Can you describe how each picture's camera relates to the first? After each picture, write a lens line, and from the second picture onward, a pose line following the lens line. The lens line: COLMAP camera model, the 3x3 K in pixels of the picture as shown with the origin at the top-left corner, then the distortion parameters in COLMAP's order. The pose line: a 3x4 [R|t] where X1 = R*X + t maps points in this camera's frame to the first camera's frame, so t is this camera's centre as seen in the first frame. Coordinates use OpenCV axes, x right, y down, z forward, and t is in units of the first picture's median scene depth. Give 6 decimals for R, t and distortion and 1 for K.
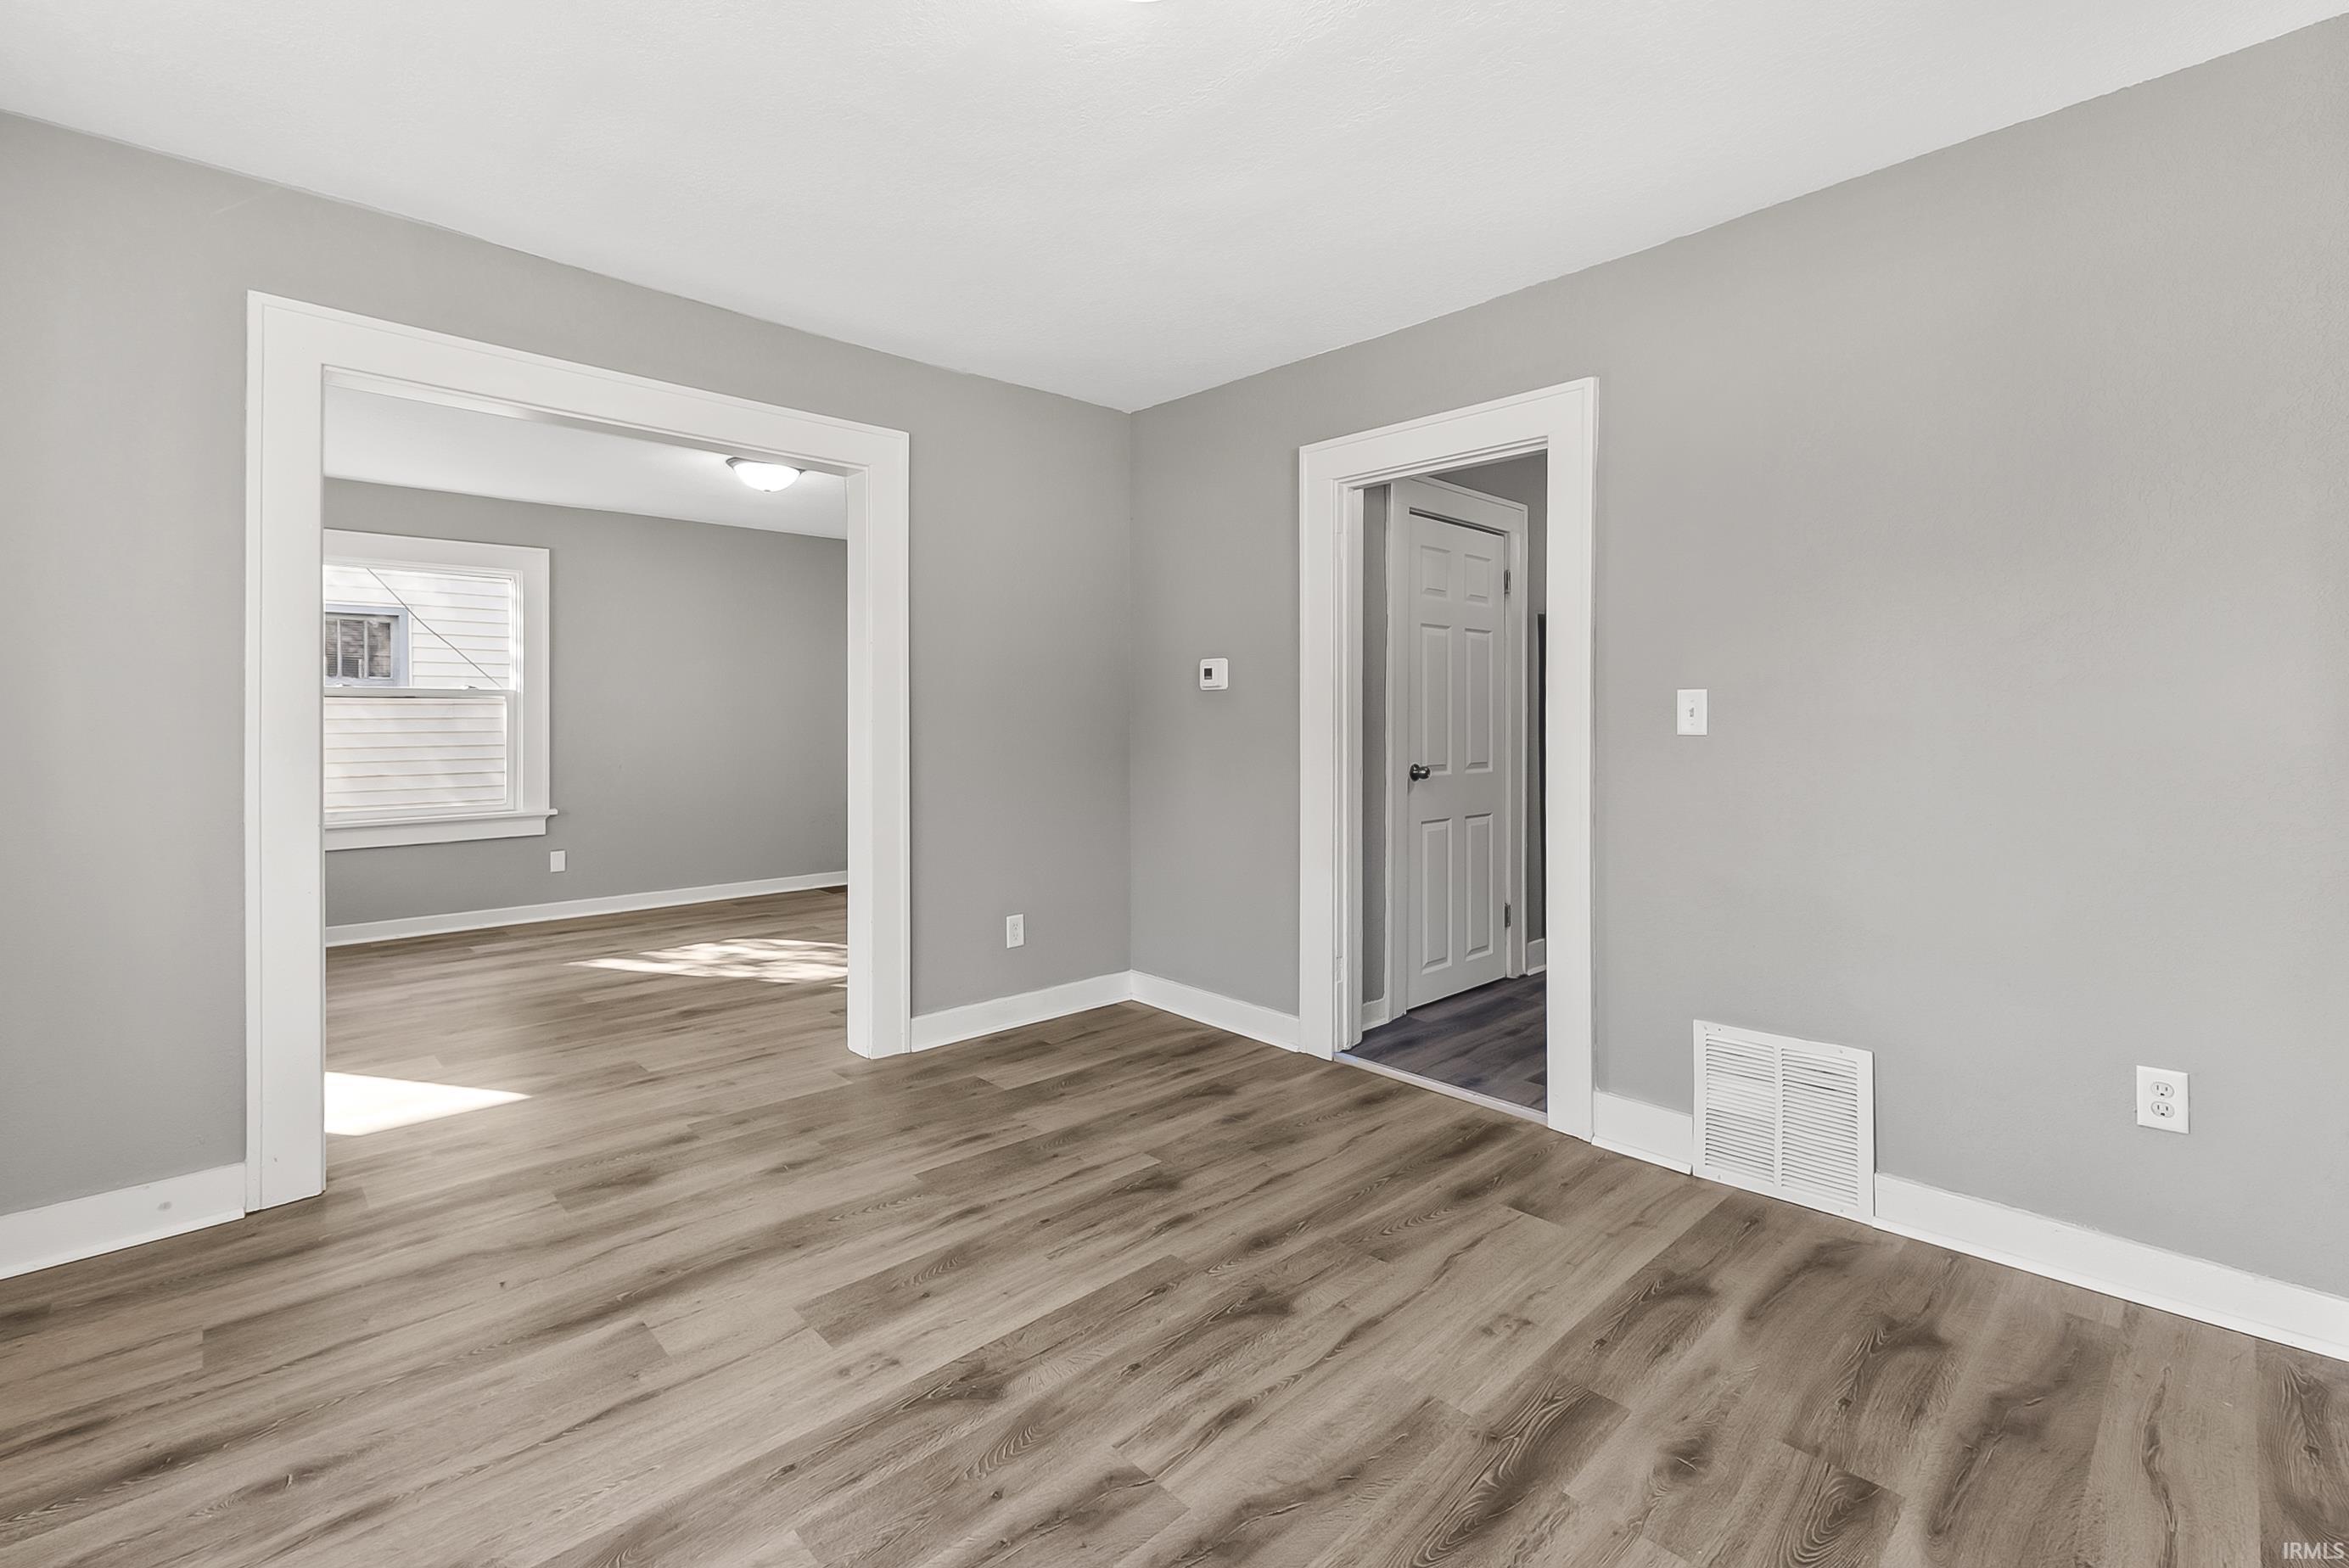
lens RADIAL K [[1015.7, 0, 1174.0], [0, 1015.7, 775.3], [0, 0, 1]] dist [-0.002781, -0.000496]
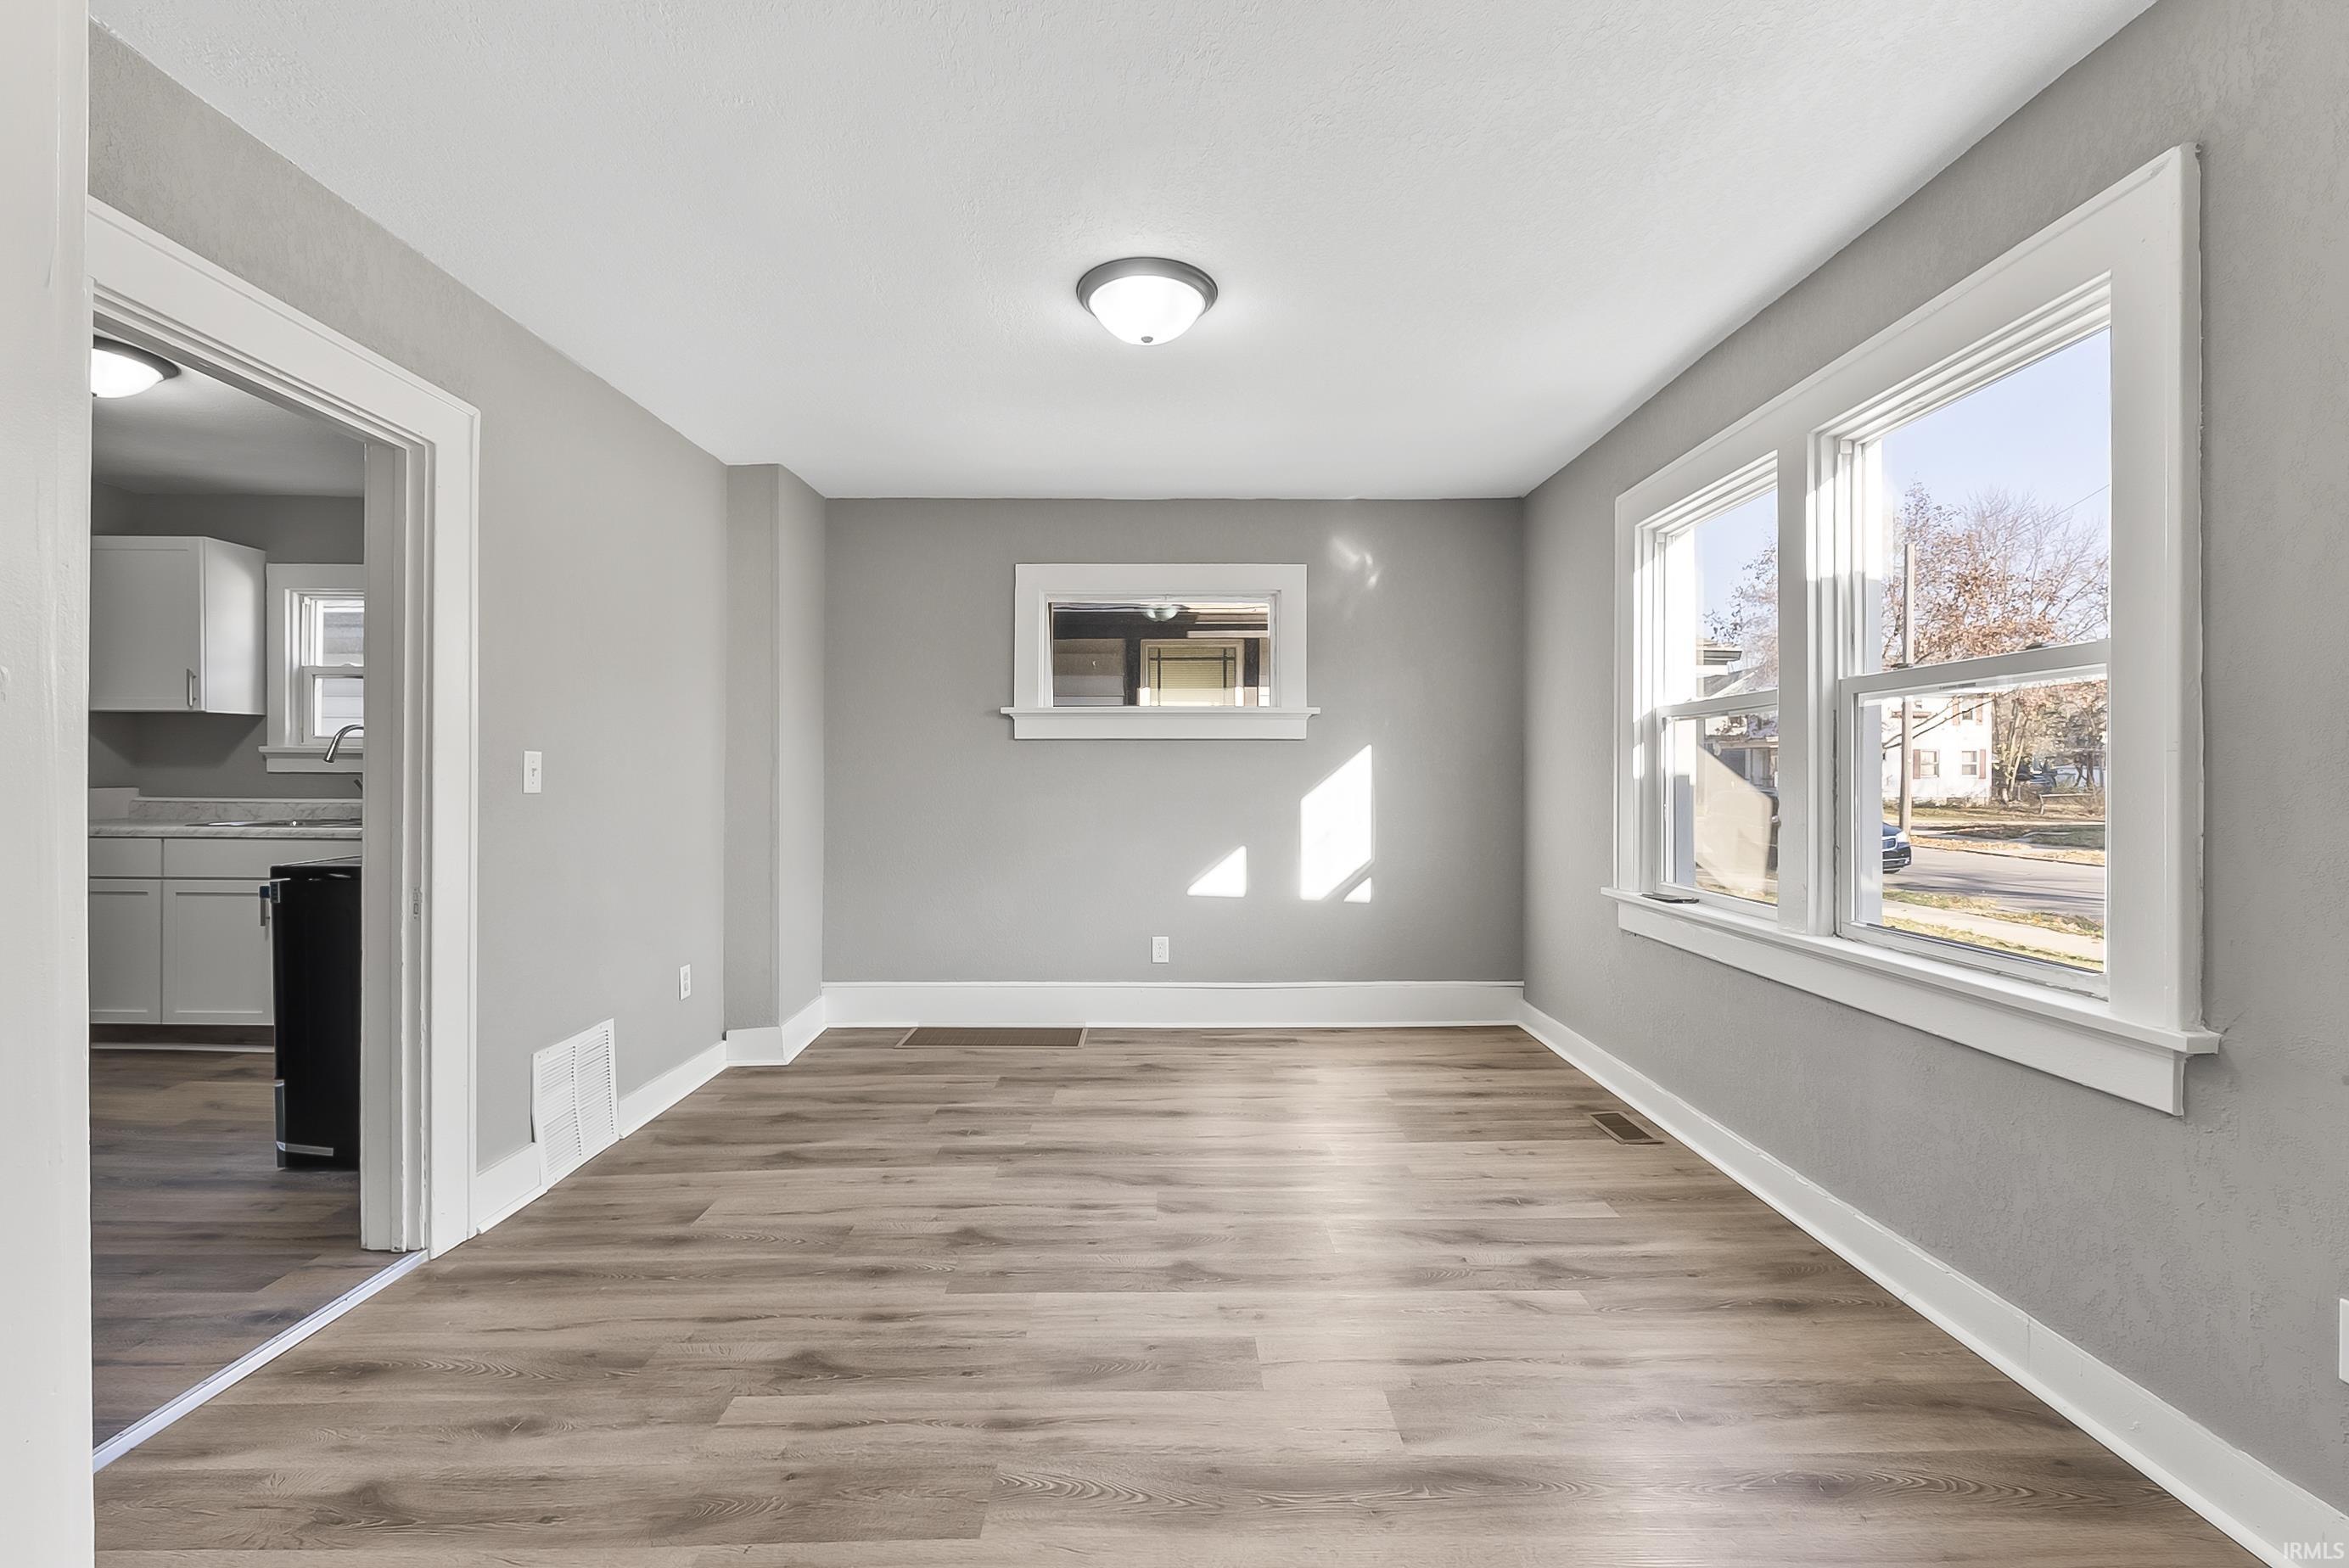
lens RADIAL K [[991.1, 0, 1173.0], [0, 991.1, 776.6], [0, 0, 1]] dist [-0.000940, -0.000116]
pose [[-0.728598, 0.004825, 0.684924, -0.856036], [0.036888, 0.998800, 0.032205, -0.078313], [-0.683947, 0.048730, -0.727902, 1.529322]]
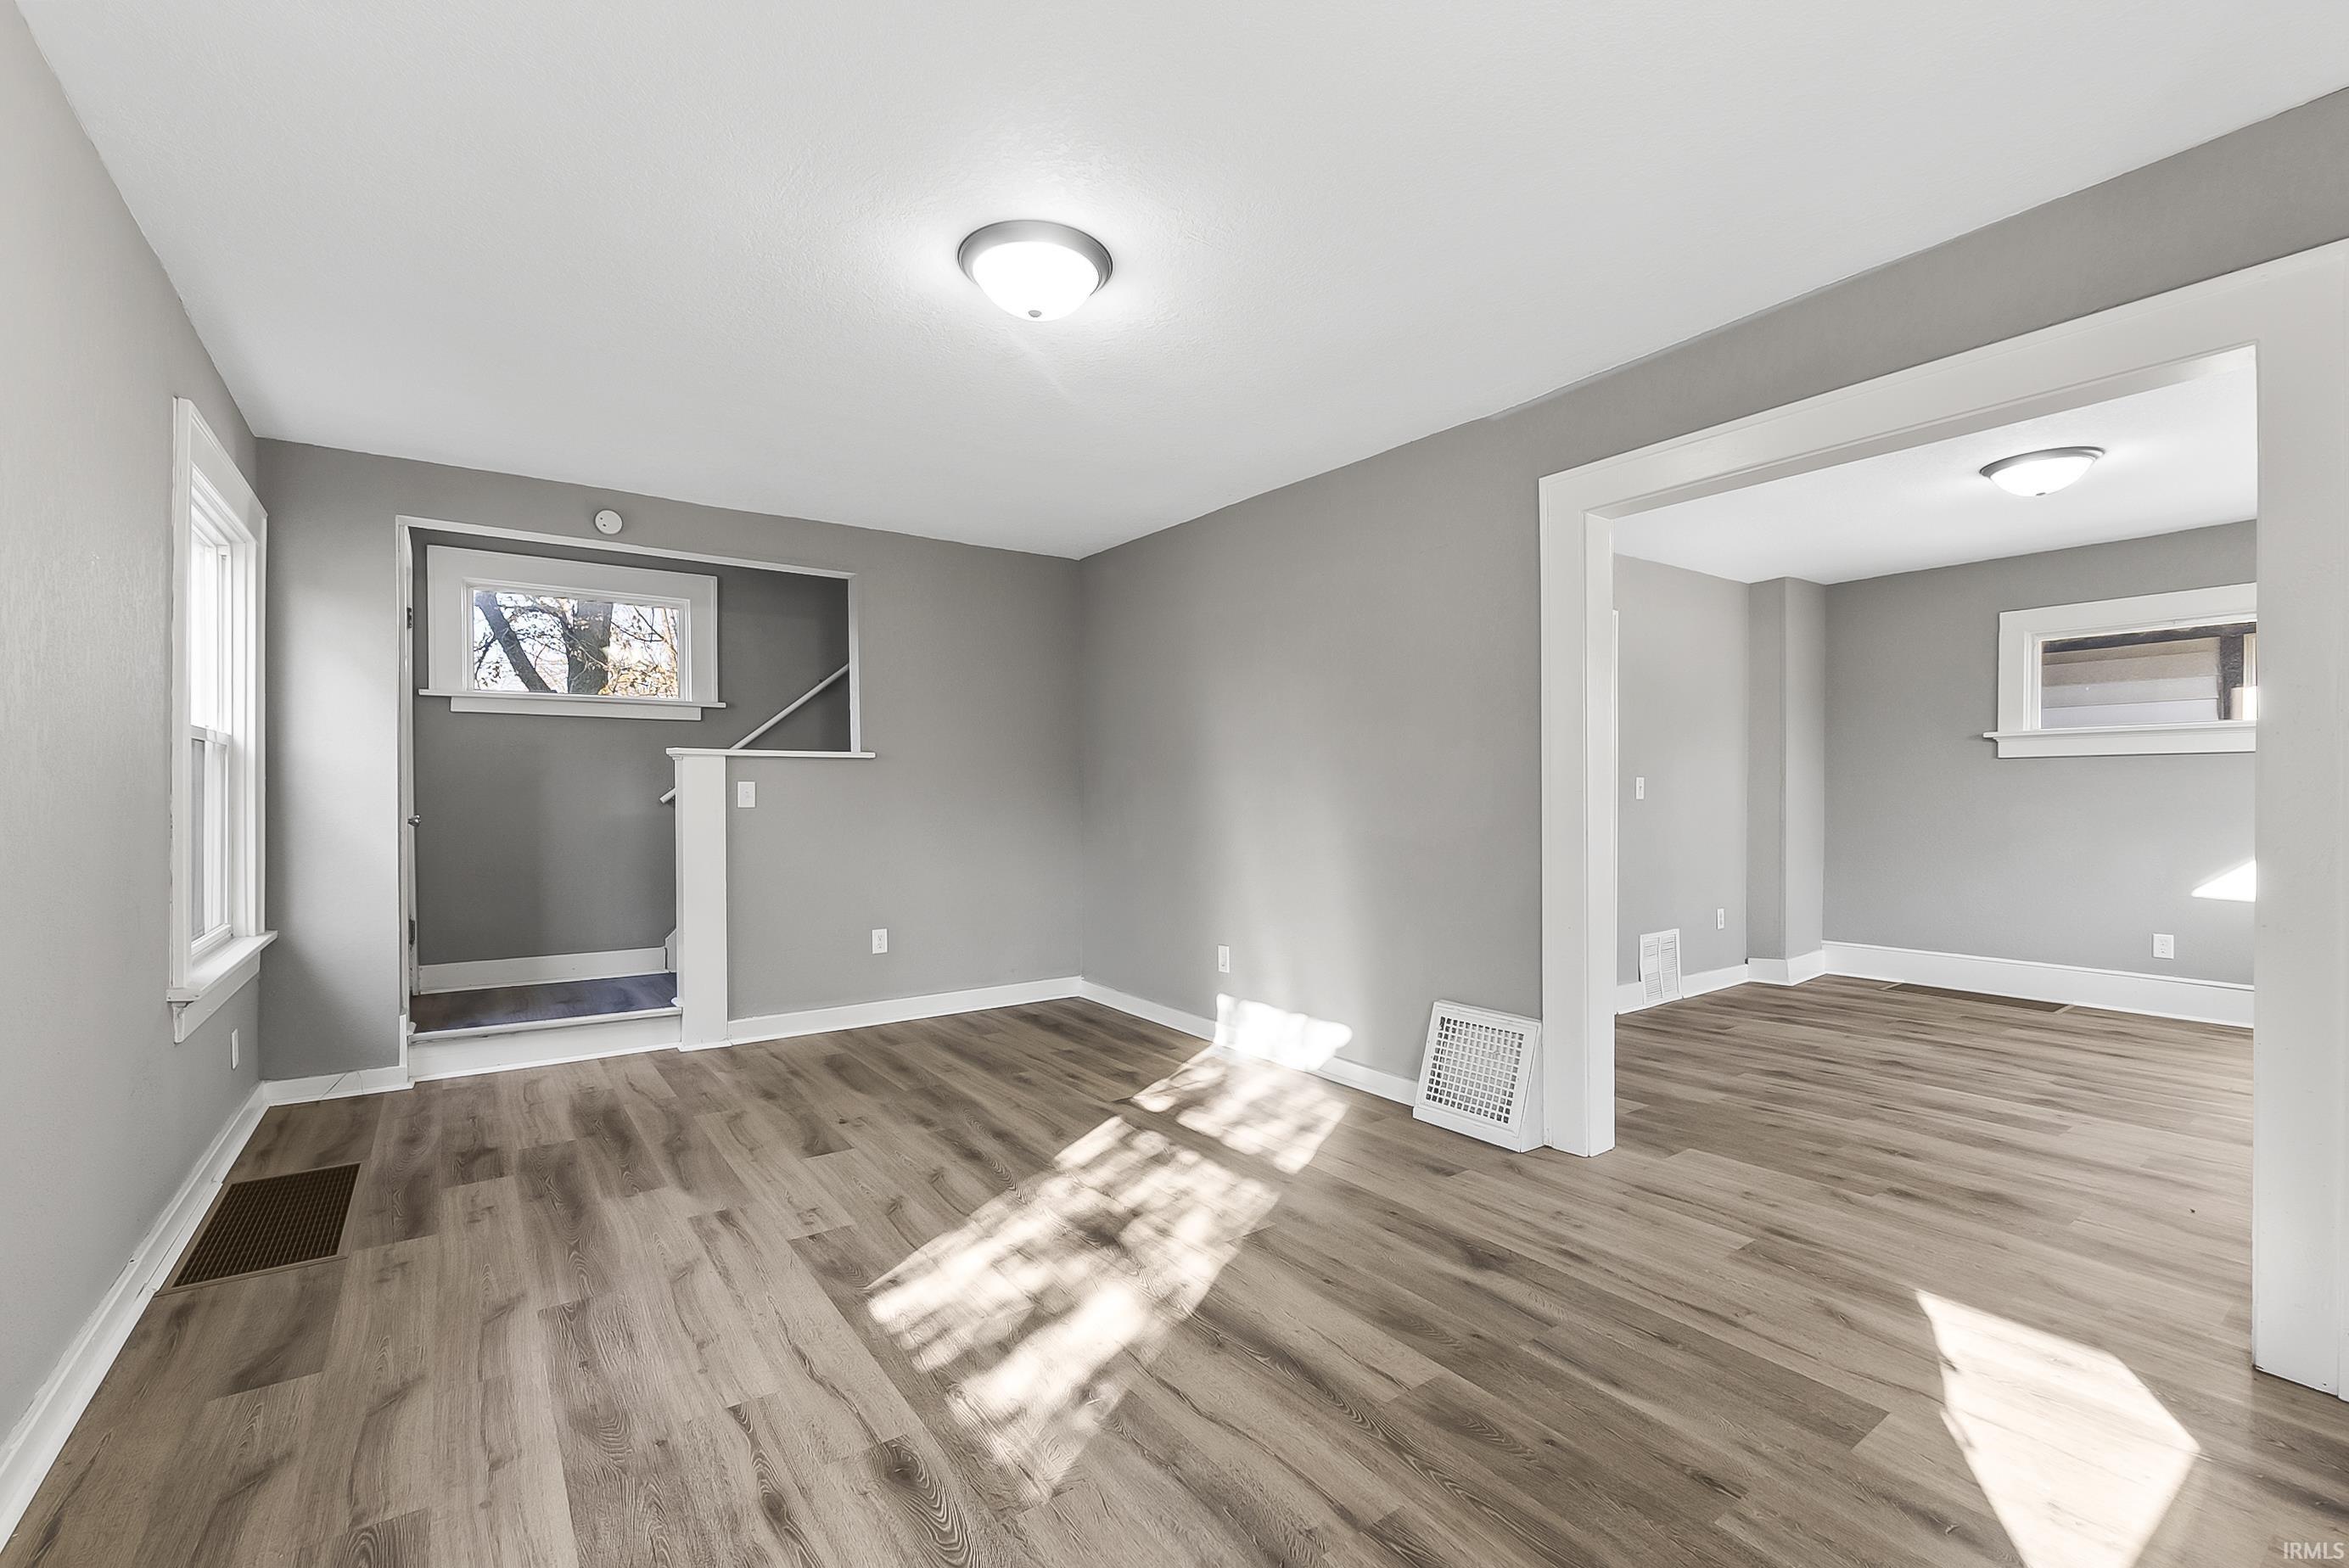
lens RADIAL K [[1011.7, 0, 1177.7], [0, 1011.7, 807.8], [0, 0, 1]] dist [-0.000590, -0.000064]
pose [[0.129593, -0.008554, 0.991530, -1.991581], [0.052789, 0.998604, 0.001715, -0.090089], [-0.990161, 0.052119, 0.129864, 1.968471]]
